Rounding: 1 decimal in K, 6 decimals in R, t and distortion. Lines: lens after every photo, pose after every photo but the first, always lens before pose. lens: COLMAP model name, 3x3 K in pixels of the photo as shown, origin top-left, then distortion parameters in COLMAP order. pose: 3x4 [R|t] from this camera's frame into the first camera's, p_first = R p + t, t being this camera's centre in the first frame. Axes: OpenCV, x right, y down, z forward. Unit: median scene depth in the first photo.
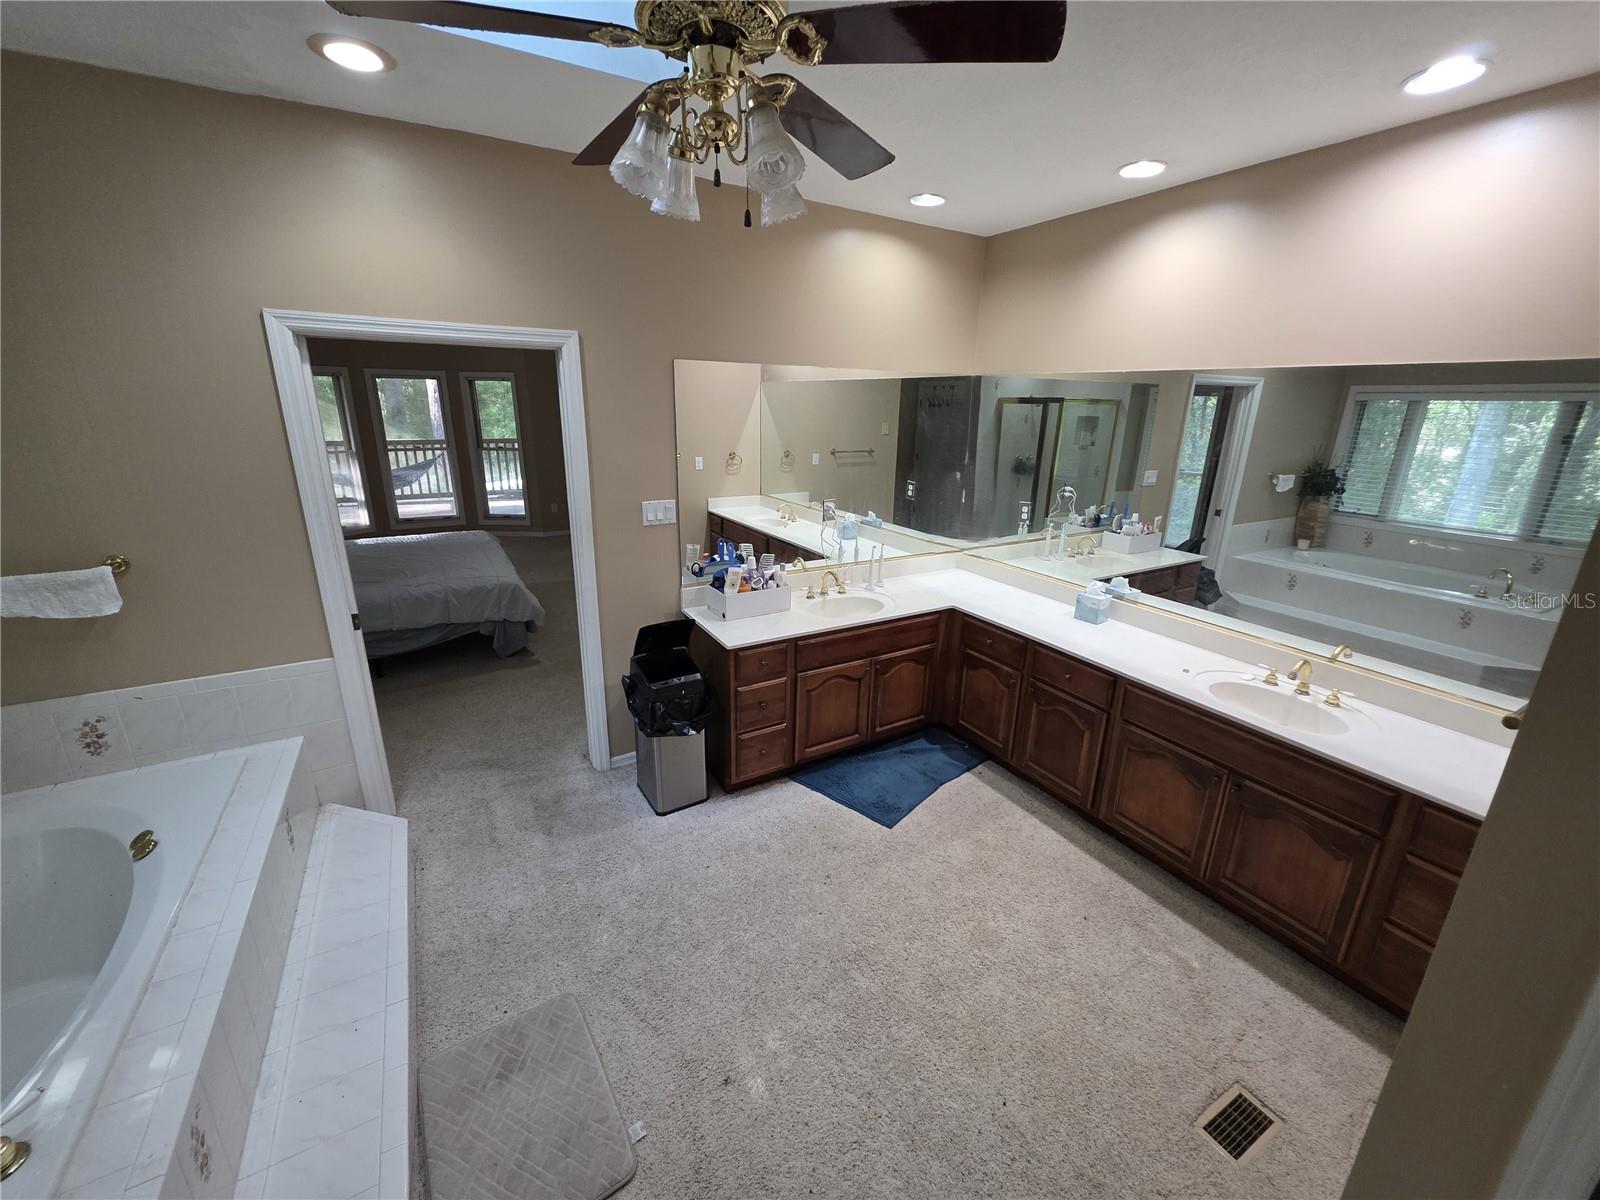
lens RADIAL K [[643.8, 0, 808.6], [0, 643.8, 594.4], [0, 0, 1]] dist [0.002678, 0.000351]
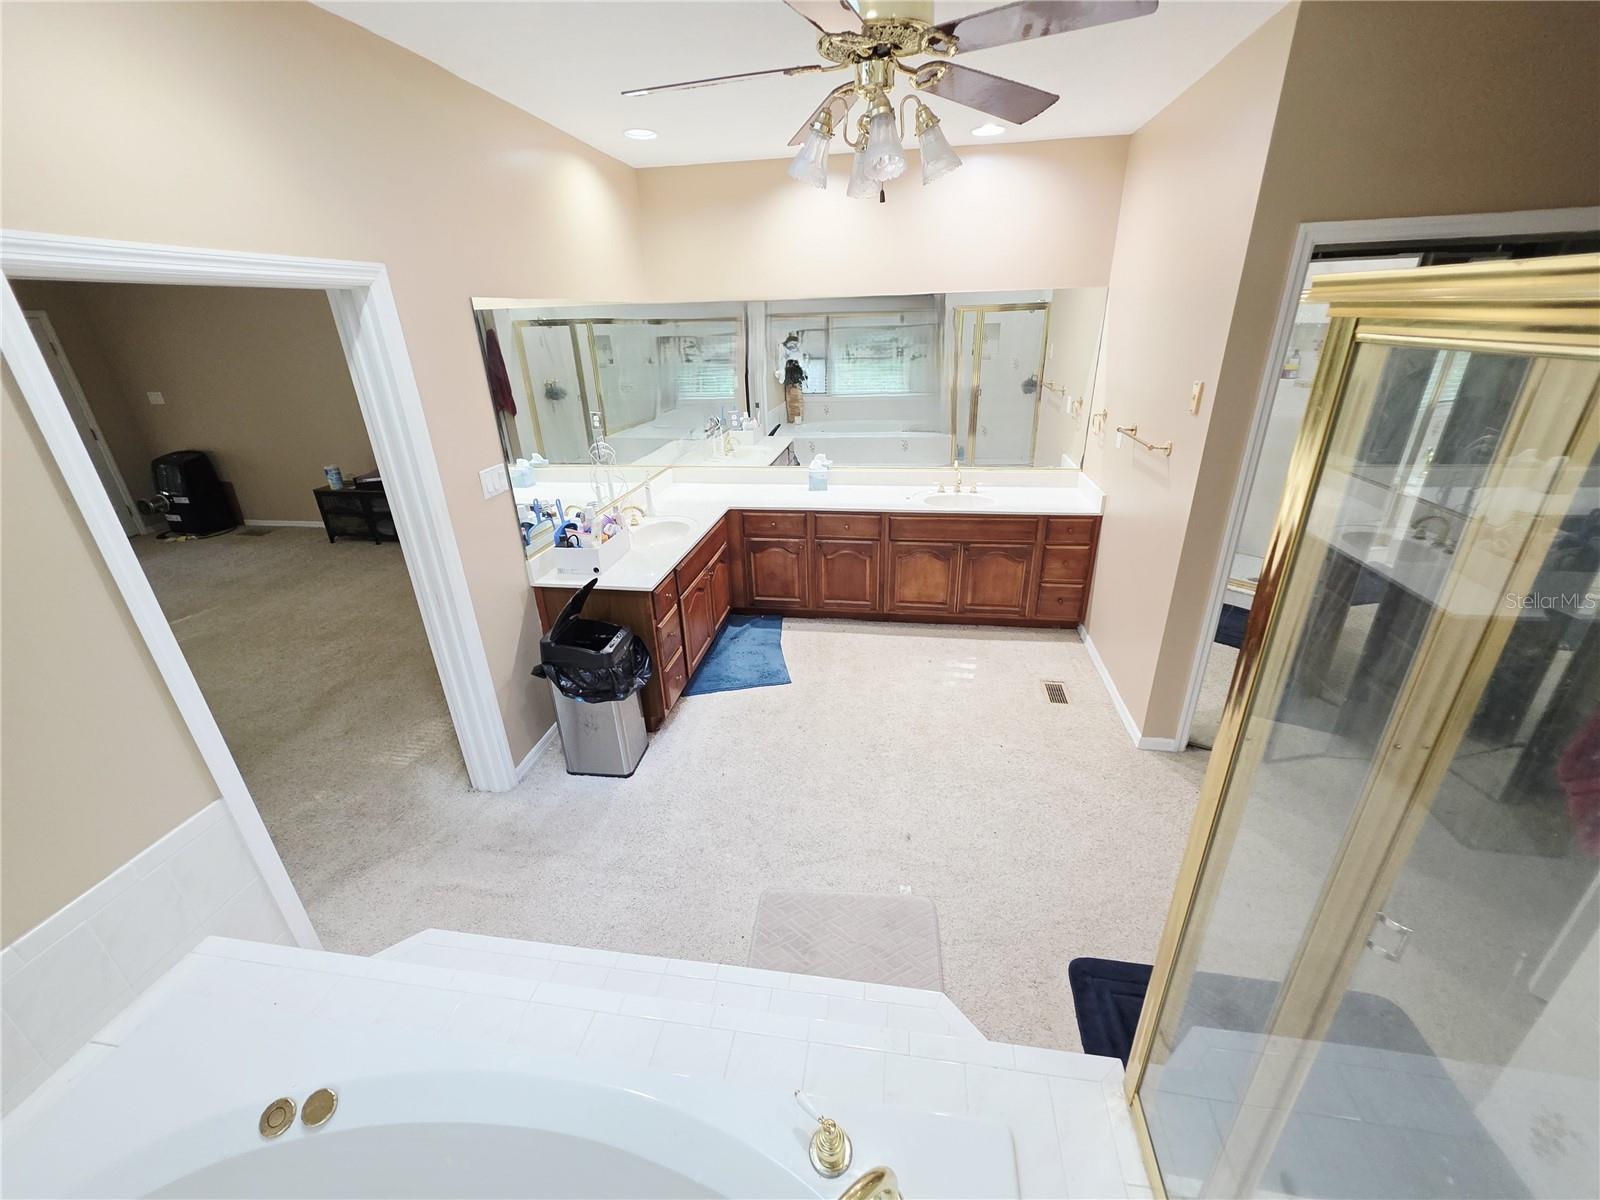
lens RADIAL K [[643.8, 0, 808.6], [0, 643.8, 594.4], [0, 0, 1]] dist [0.002678, 0.000351]
pose [[0.630983, -0.346129, 0.694301, -0.639195], [0.264128, 0.937334, 0.227248, -0.071718], [-0.729449, 0.039995, 0.682865, 0.106027]]
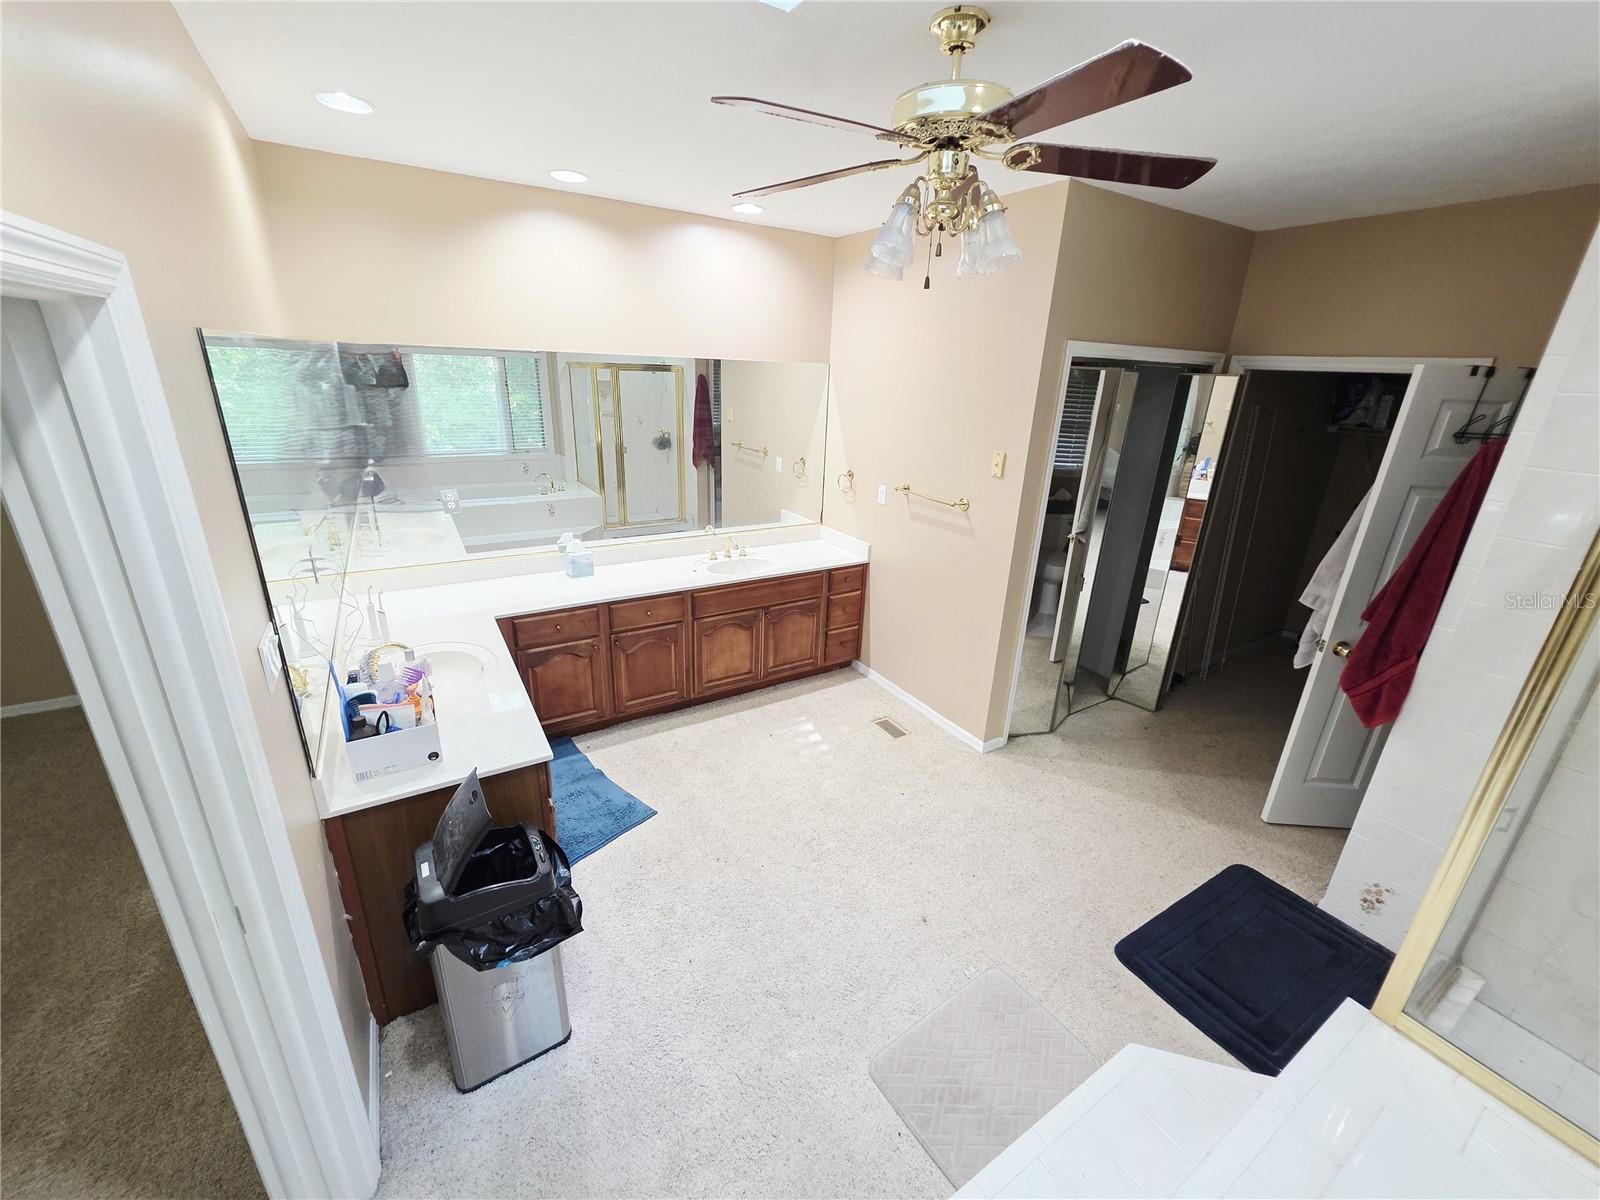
lens RADIAL K [[643.8, 0, 808.6], [0, 643.8, 594.4], [0, 0, 1]] dist [0.002678, 0.000351]
pose [[-0.035108, -0.356718, 0.933552, -0.692021], [0.248213, 0.901746, 0.353899, -0.247231], [-0.968069, 0.244145, 0.056884, 0.600316]]
